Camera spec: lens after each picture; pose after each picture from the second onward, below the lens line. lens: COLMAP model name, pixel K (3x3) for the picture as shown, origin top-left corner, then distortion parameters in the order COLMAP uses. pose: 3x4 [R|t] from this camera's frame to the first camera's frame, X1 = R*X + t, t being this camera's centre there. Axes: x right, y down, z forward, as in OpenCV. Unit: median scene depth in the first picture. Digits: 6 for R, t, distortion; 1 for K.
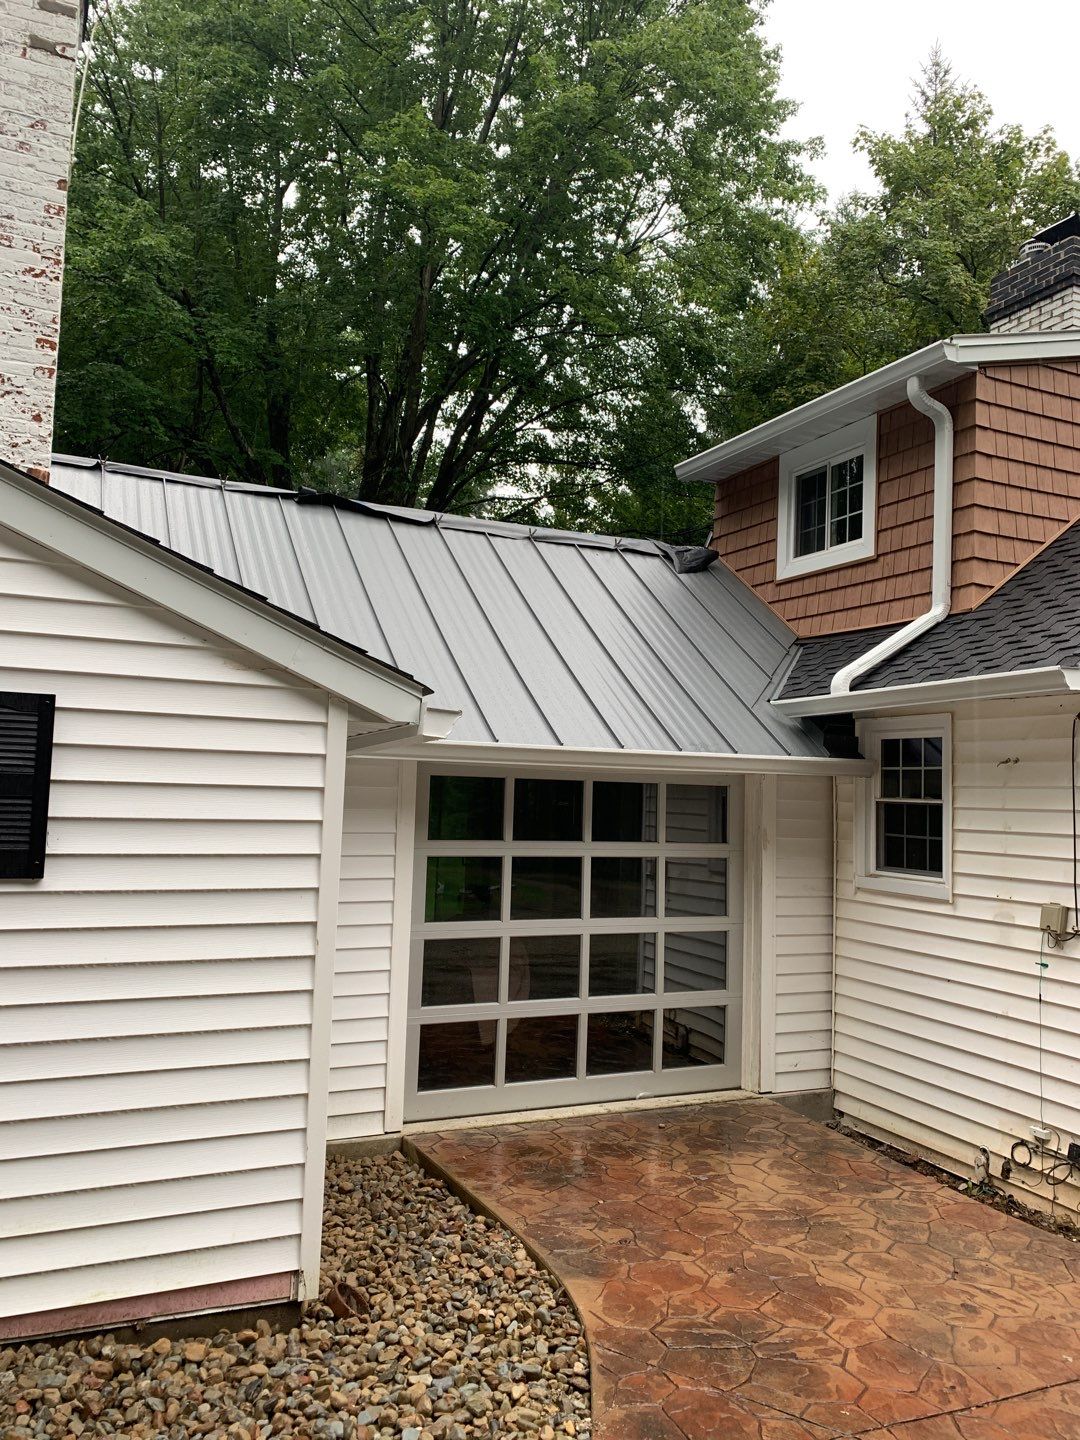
lens RADIAL K [[1096.4, 0, 547.3], [0, 1096.4, 715.1], [0, 0, 1]] dist [0.030935, -0.026807]
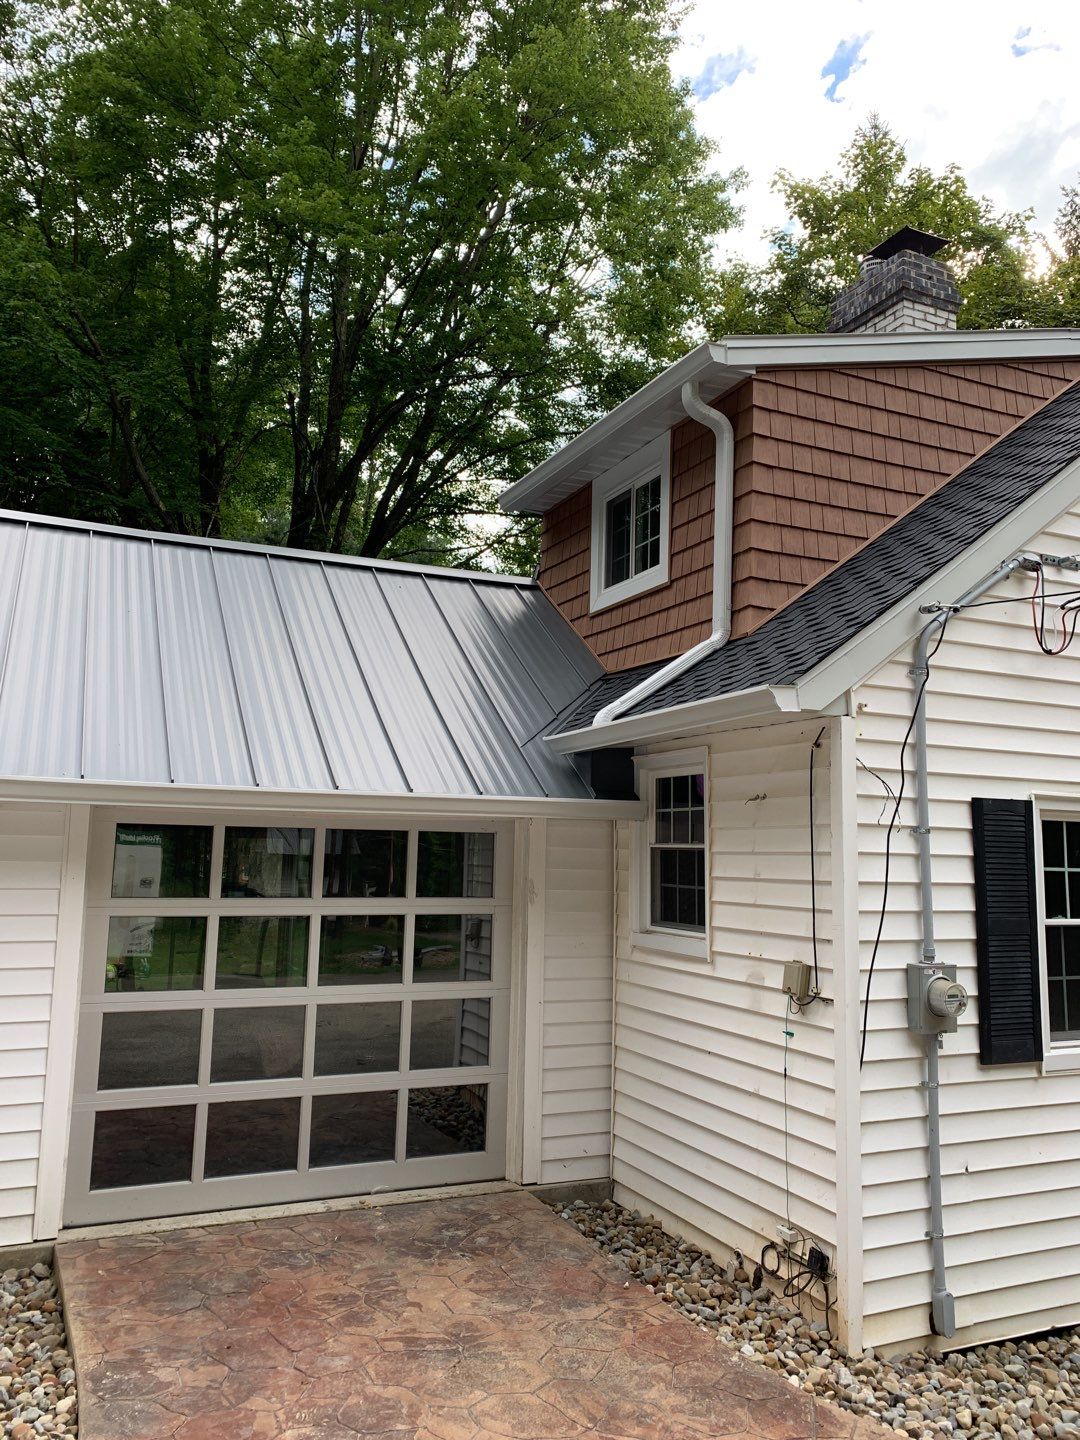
lens RADIAL K [[1096.4, 0, 538.1], [0, 1096.4, 714.4], [0, 0, 1]] dist [0.030935, -0.026807]
pose [[0.999863, -0.012457, -0.010909, 0.222198], [0.011794, 0.998197, -0.058852, 0.021359], [0.011623, 0.058715, 0.998207, 0.102717]]
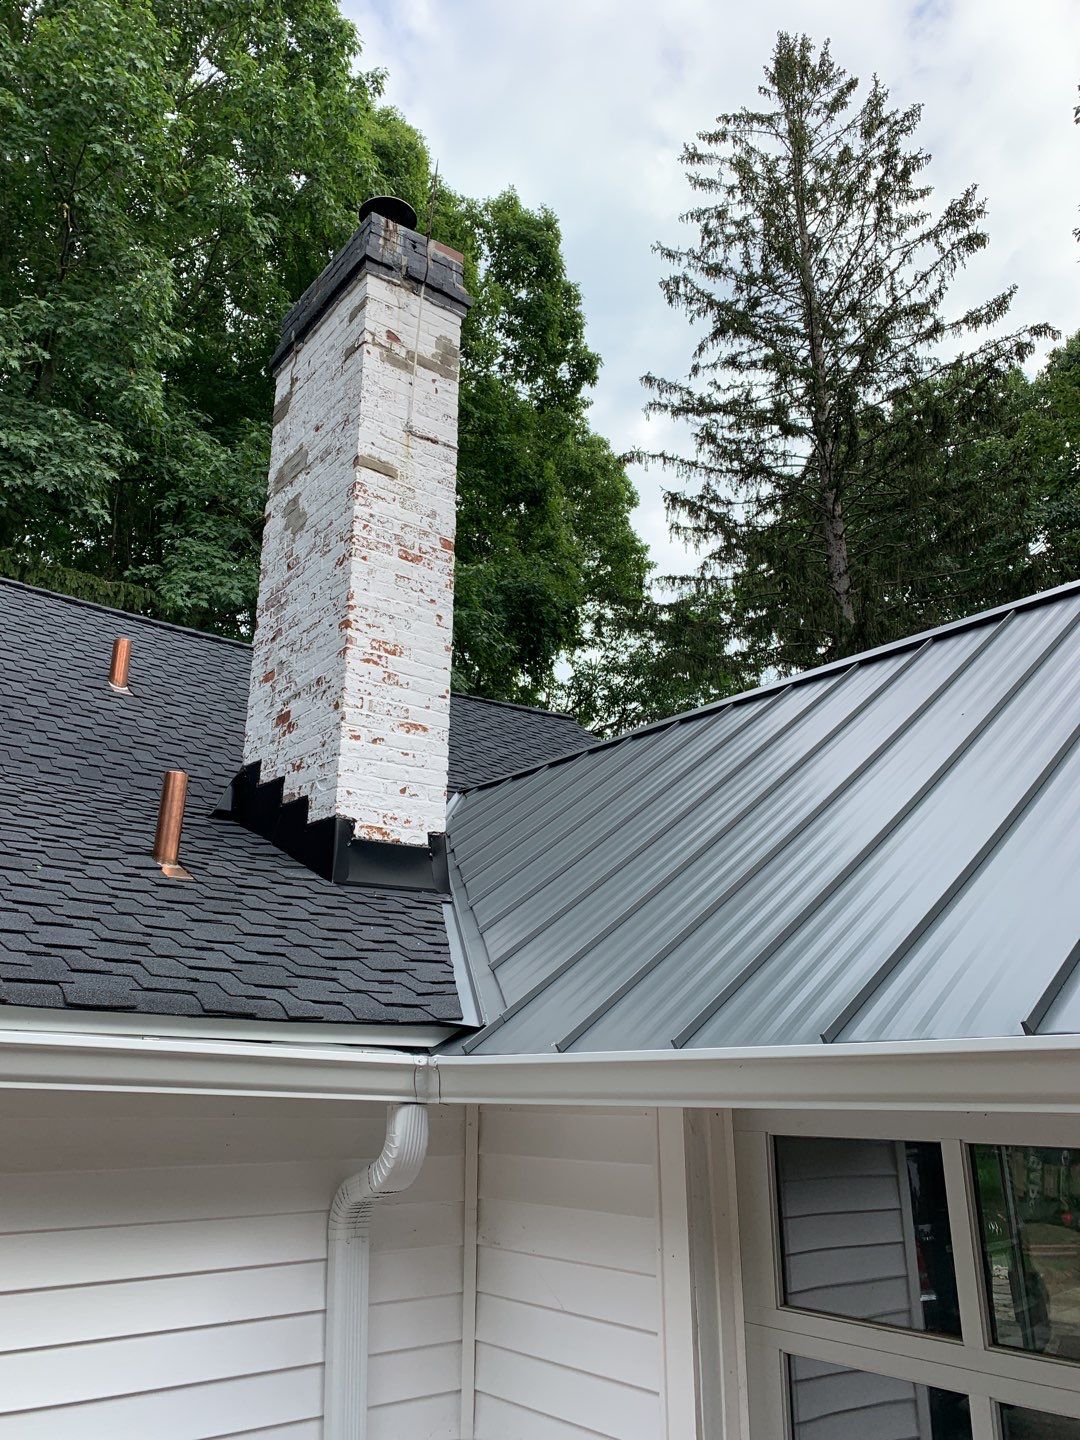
lens RADIAL K [[1096.4, 0, 537.7], [0, 1096.4, 729.1], [0, 0, 1]] dist [0.030935, -0.026807]
pose [[0.218291, -0.330673, -0.918153, 0.293214], [0.066391, 0.943695, -0.324087, 0.035359], [0.973623, 0.009788, 0.227954, 0.738510]]
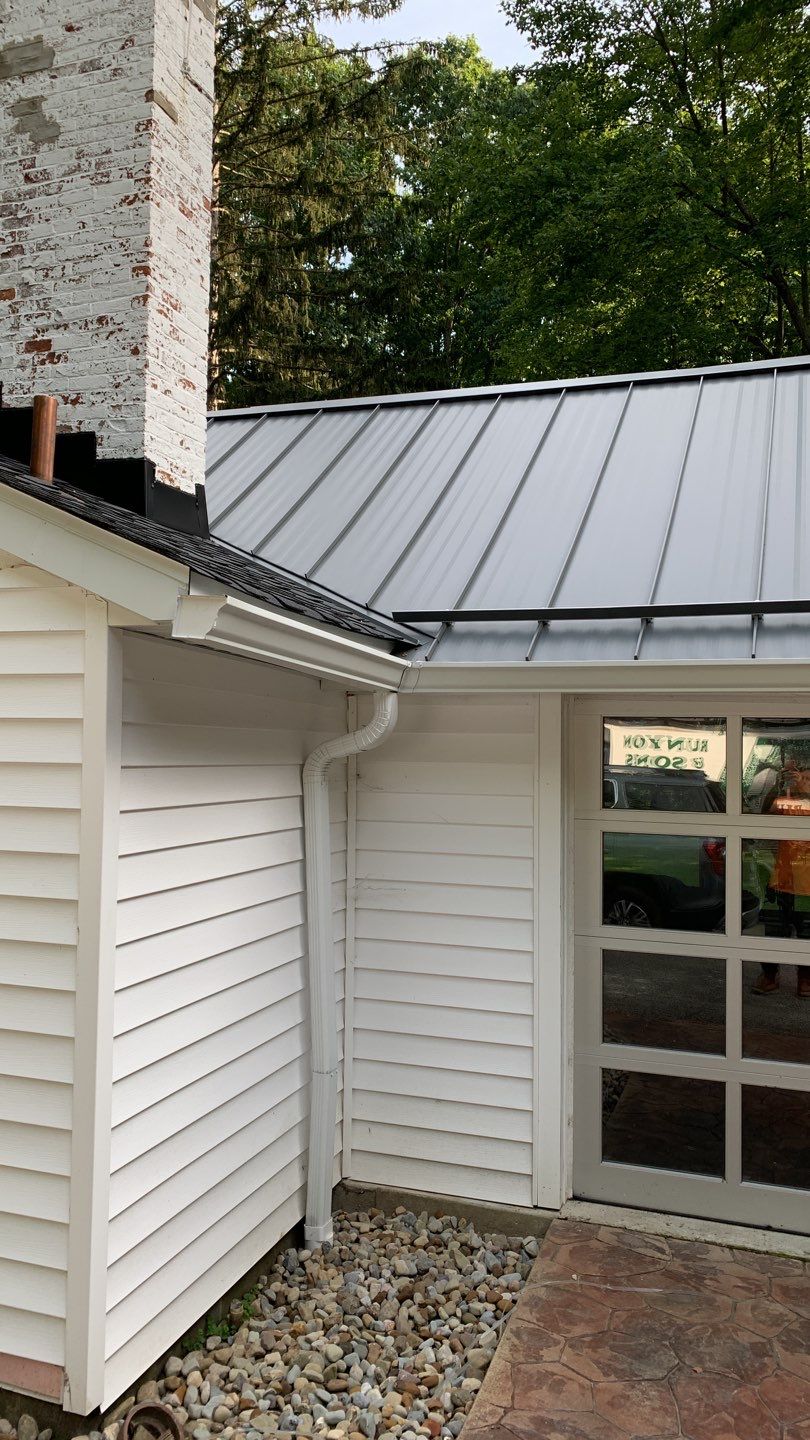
lens RADIAL K [[1098.3, 0, 399.0], [0, 1098.3, 717.6], [0, 0, 1]] dist [0.009186, 0.004729]
pose [[0.705939, -0.041830, -0.707036, 0.271774], [0.054336, 0.998511, -0.004823, 0.047349], [0.706185, -0.035013, 0.707161, 0.371411]]
